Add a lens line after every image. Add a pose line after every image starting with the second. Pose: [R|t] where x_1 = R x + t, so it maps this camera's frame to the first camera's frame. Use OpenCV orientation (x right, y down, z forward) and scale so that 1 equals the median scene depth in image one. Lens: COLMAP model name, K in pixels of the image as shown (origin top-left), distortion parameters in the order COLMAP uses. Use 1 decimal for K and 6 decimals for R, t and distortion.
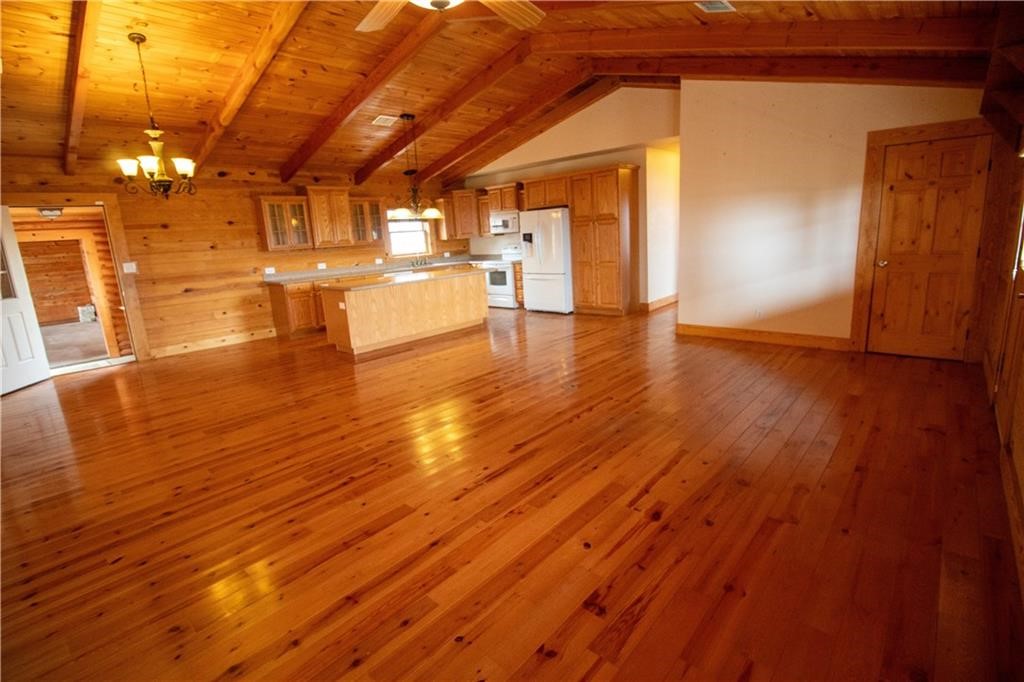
lens RADIAL K [[472.9, 0, 519.1], [0, 472.9, 338.9], [0, 0, 1]] dist [-0.015417, -0.003487]
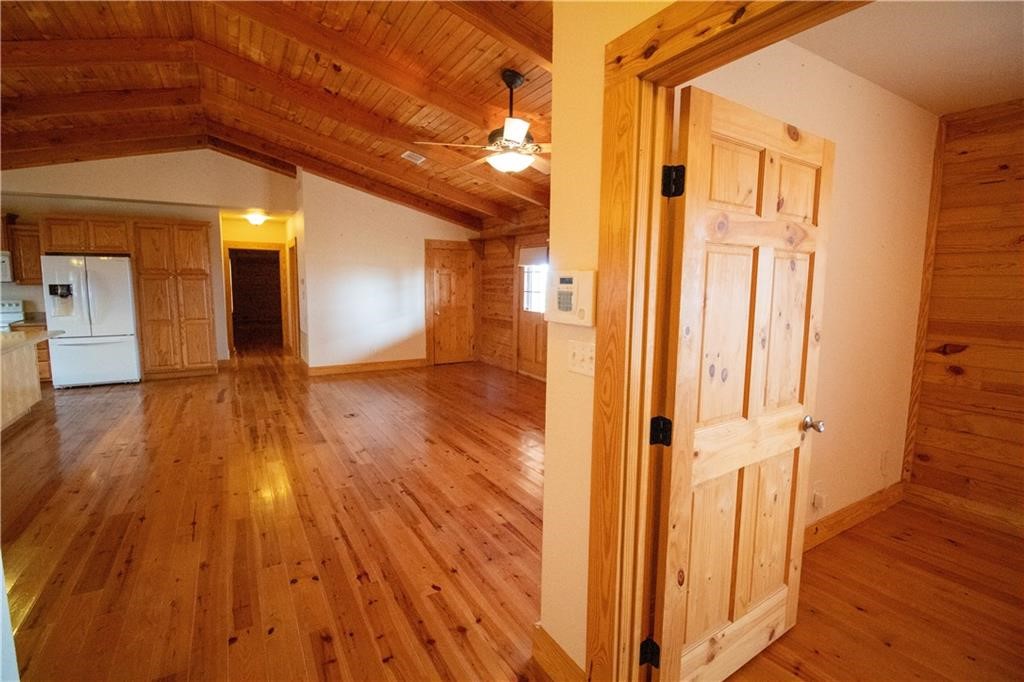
lens RADIAL K [[472.9, 0, 519.5], [0, 472.9, 338.8], [0, 0, 1]] dist [-0.015417, -0.003487]
pose [[0.286811, -0.055034, 0.956405, -0.788824], [0.183430, 0.983032, 0.001559, -0.011070], [-0.940262, 0.174986, 0.292039, 0.193892]]
